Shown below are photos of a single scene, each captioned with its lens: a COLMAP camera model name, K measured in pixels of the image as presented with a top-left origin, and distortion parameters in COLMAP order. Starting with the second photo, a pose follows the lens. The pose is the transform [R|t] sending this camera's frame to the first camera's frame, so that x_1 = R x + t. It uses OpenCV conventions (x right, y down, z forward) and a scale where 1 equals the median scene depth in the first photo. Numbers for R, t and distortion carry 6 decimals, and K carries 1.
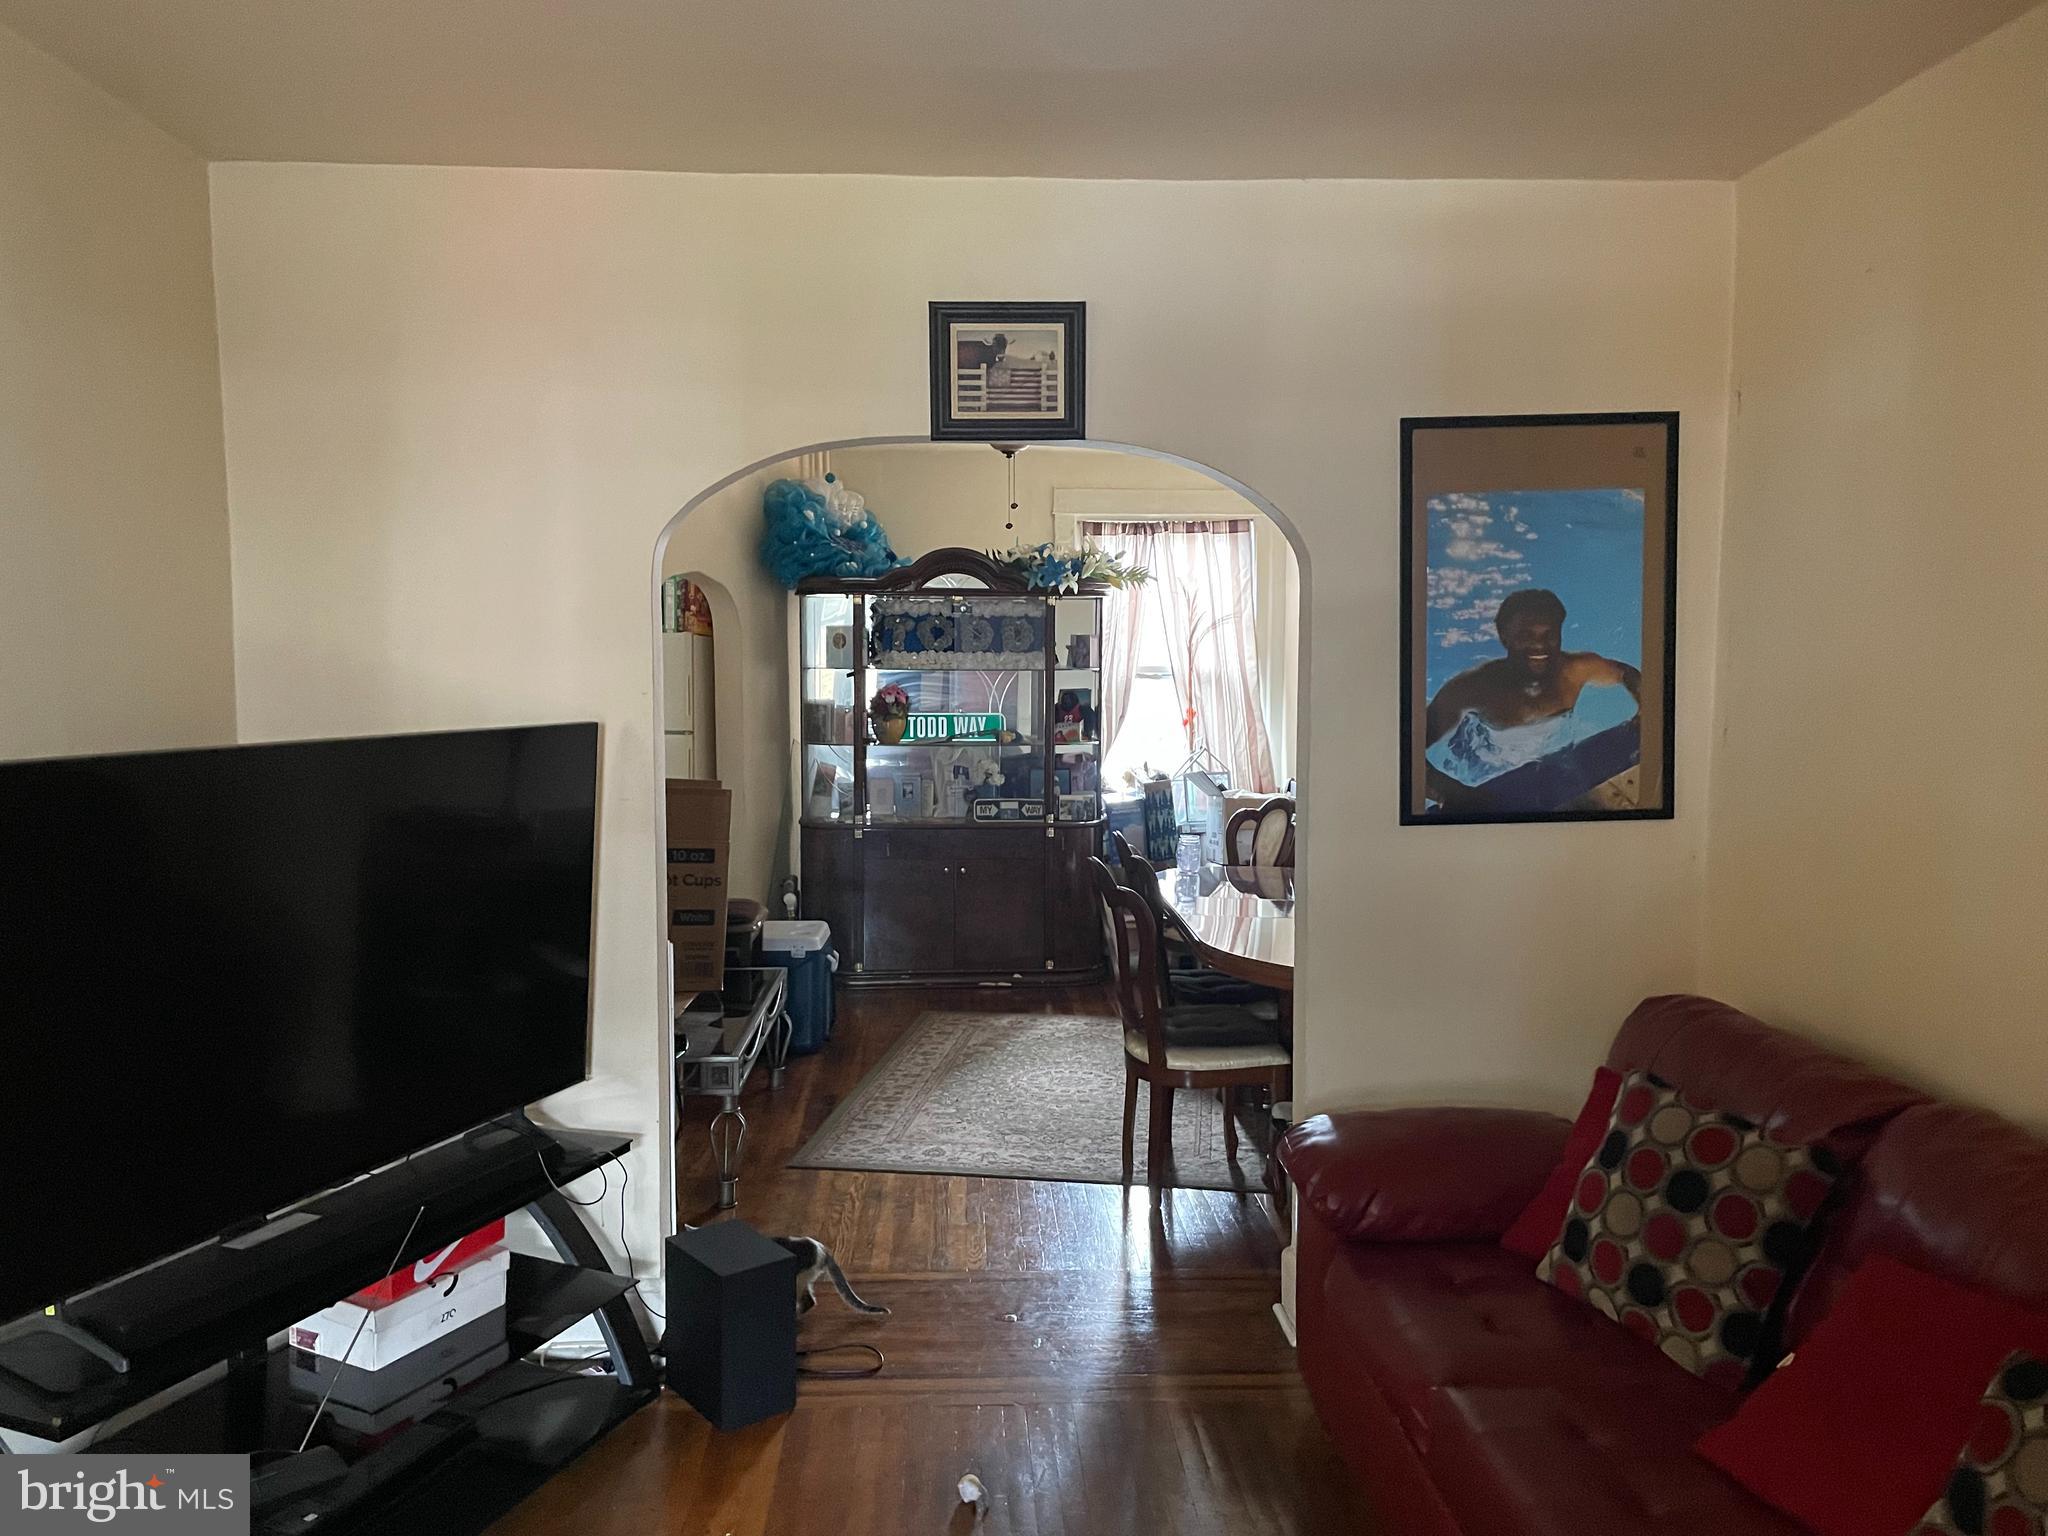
lens RADIAL K [[1545.1, 0, 1016.0], [0, 1545.1, 768.8], [0, 0, 1]] dist [0.086991, -0.115387]
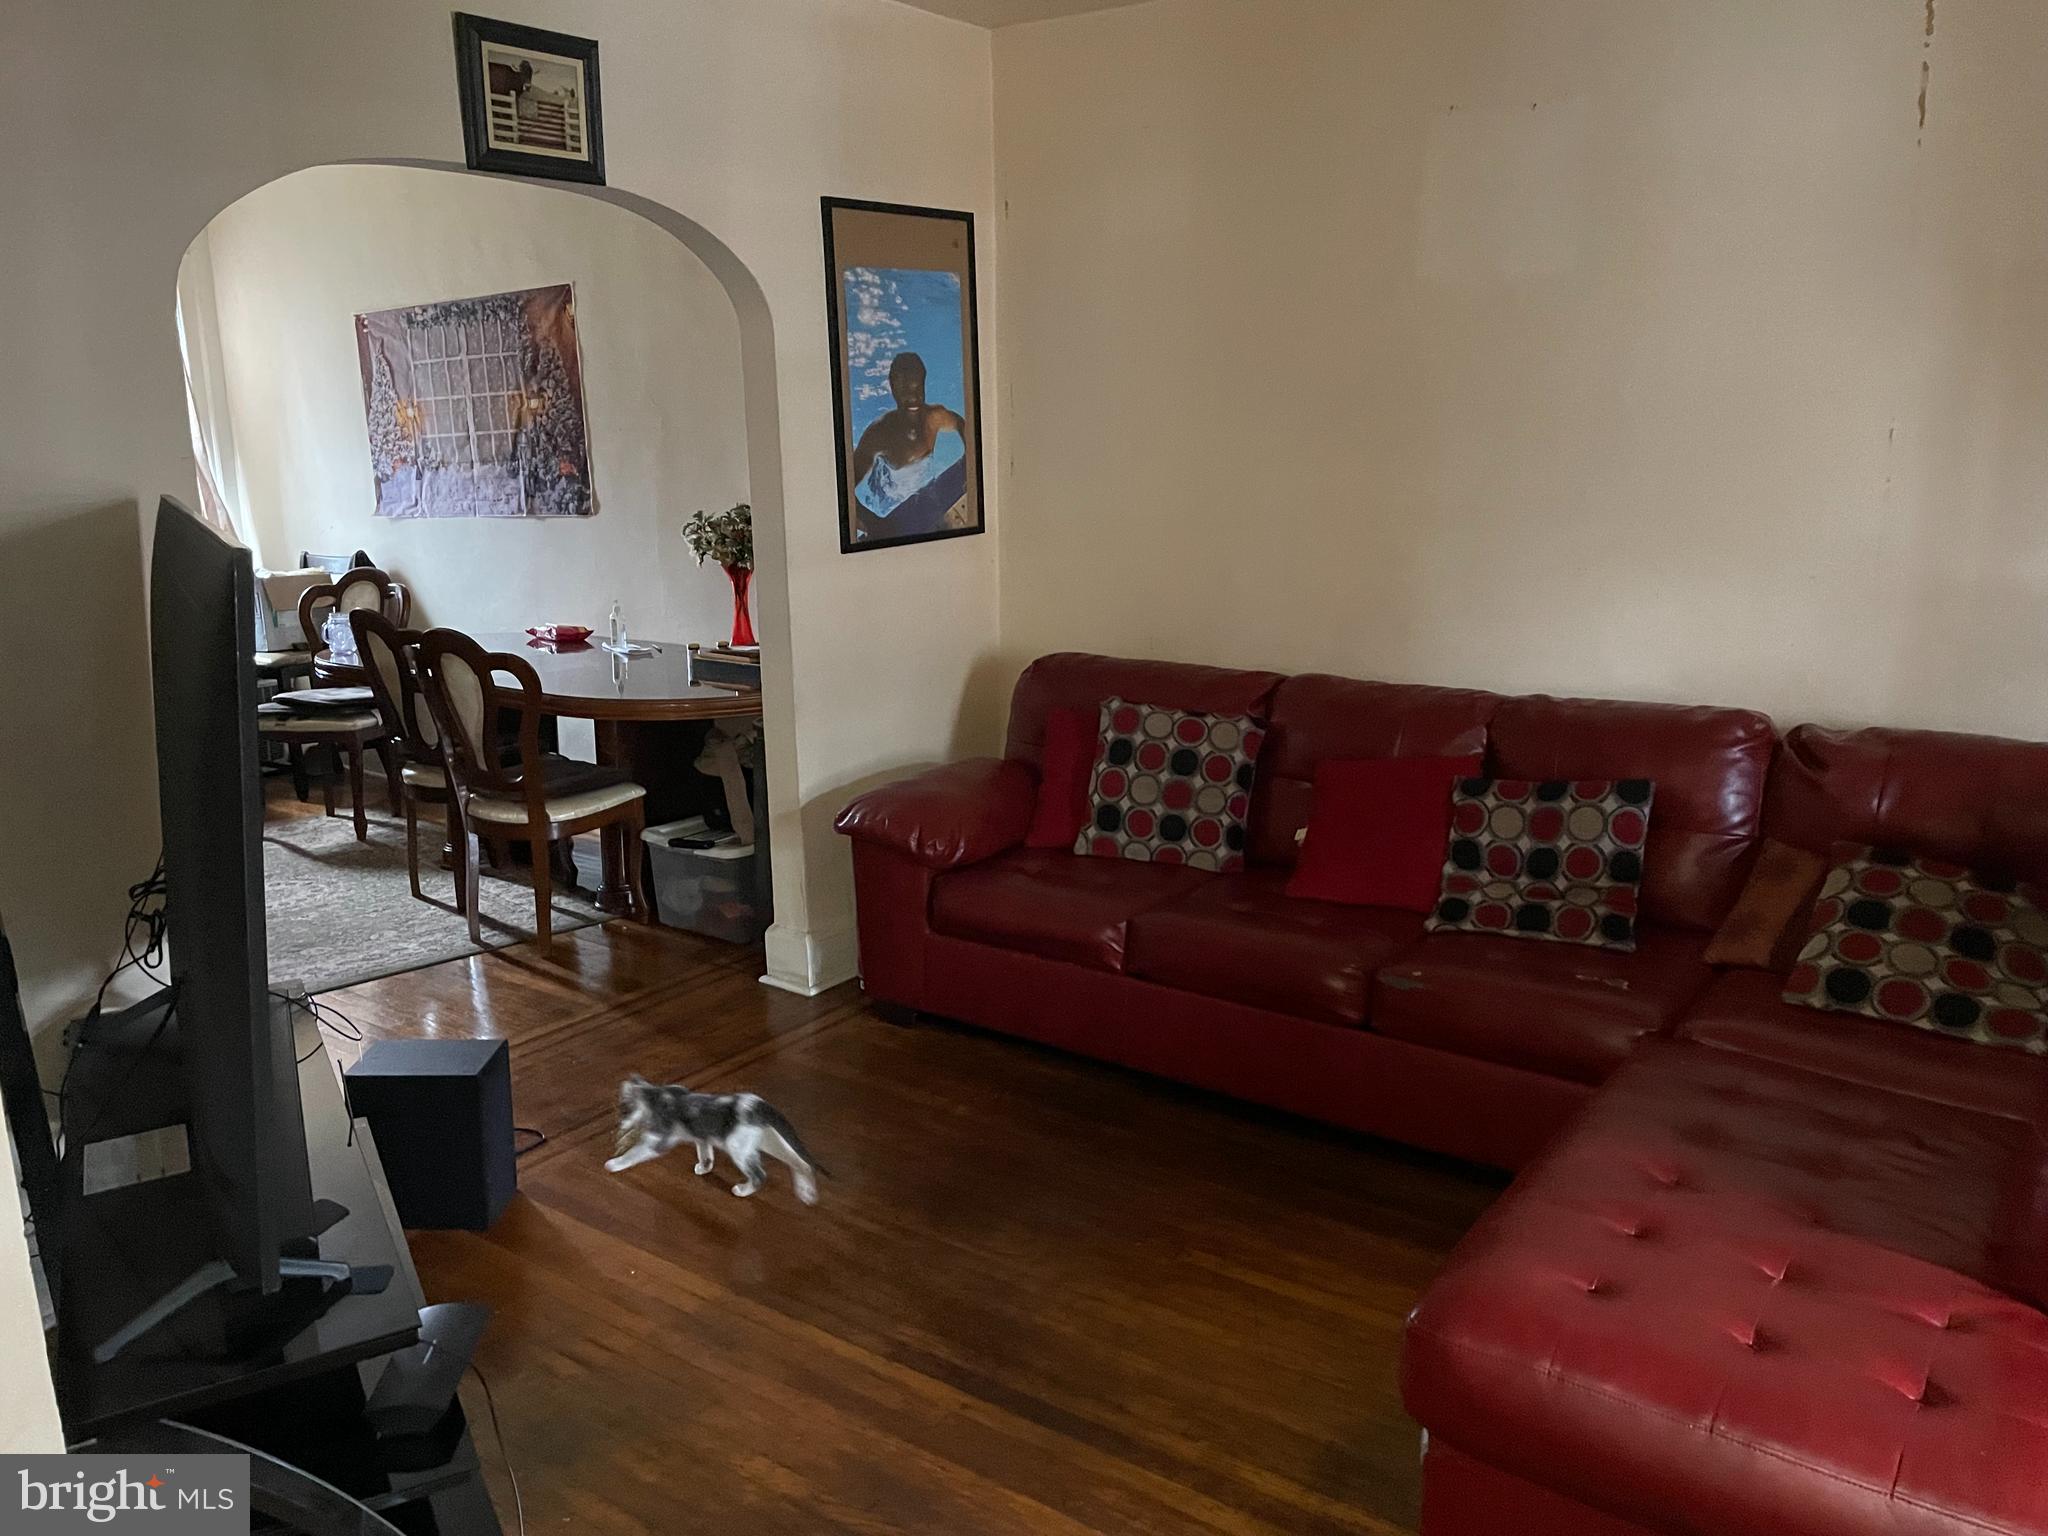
lens RADIAL K [[1545.1, 0, 1045.9], [0, 1545.1, 763.3], [0, 0, 1]] dist [0.086991, -0.115387]
pose [[0.618618, -0.182261, 0.764259, -0.367471], [0.073744, 0.981897, 0.174473, -0.001111], [-0.782223, -0.051573, 0.620860, 0.078363]]
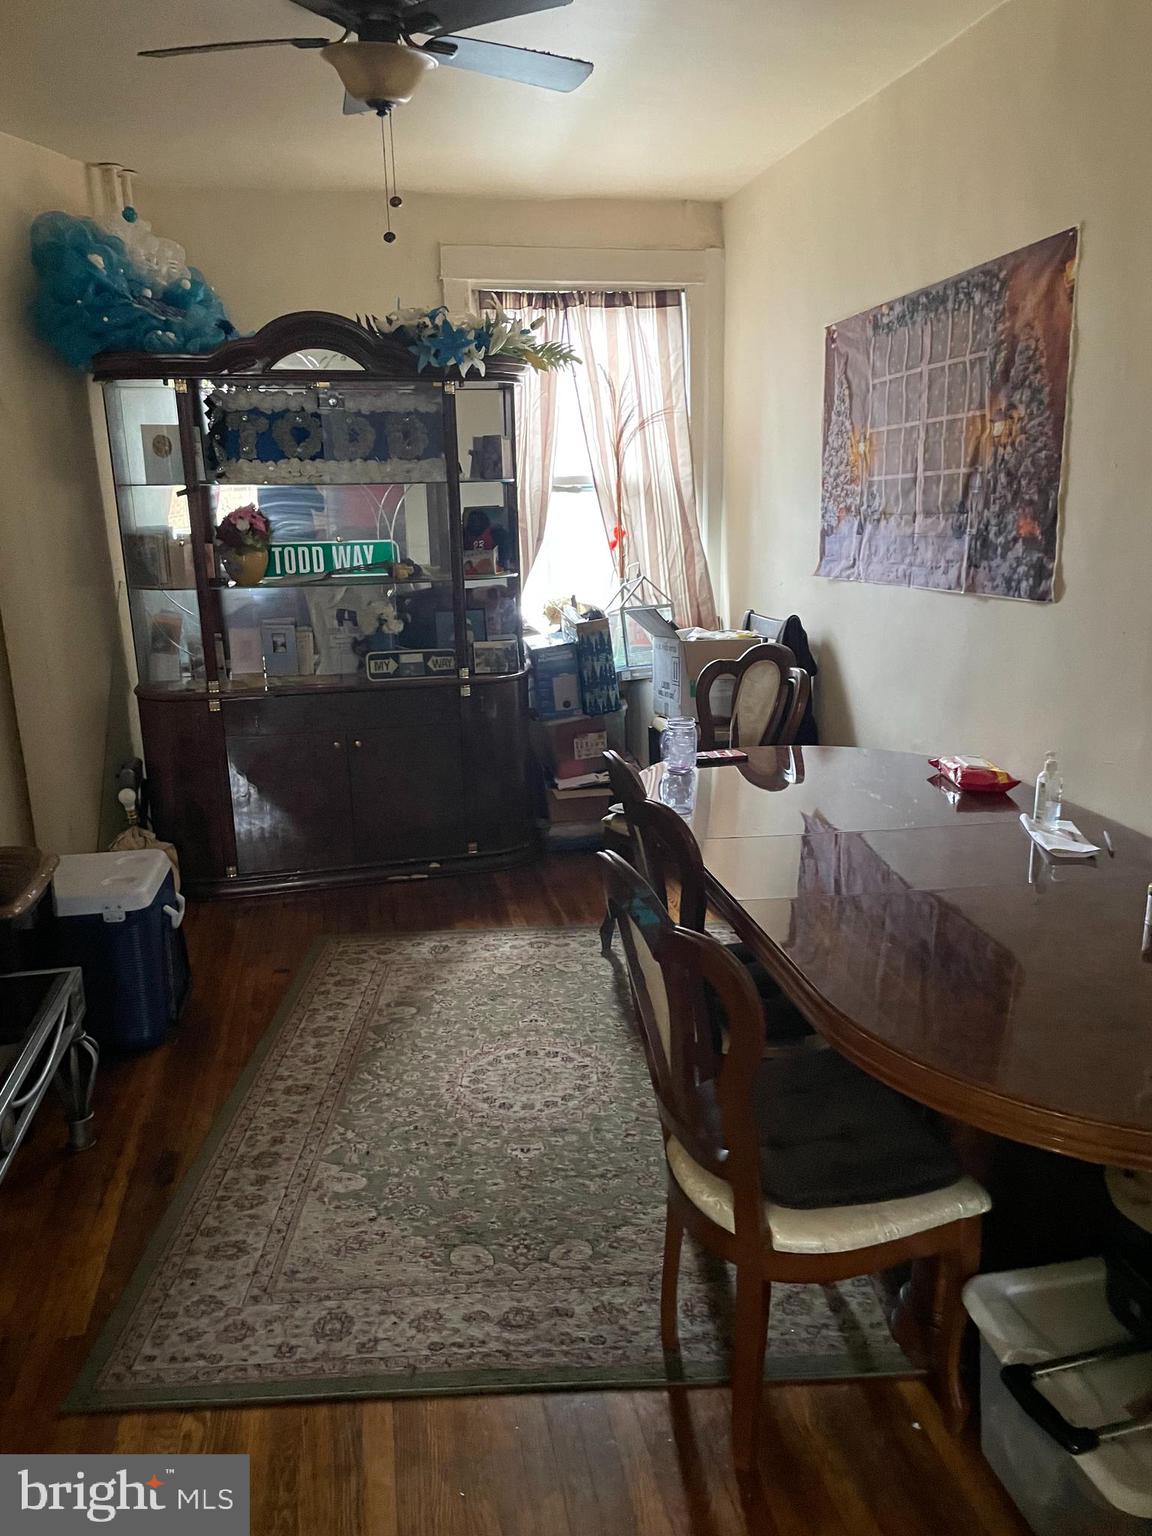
lens RADIAL K [[1158.8, 0, 605.0], [0, 1158.8, 768.1], [0, 0, 1]] dist [0.086991, -0.115387]
pose [[0.984570, -0.062493, 0.163453, -0.009474], [0.033455, 0.984052, 0.174709, -0.028176], [-0.171765, -0.166545, 0.970958, 0.497990]]
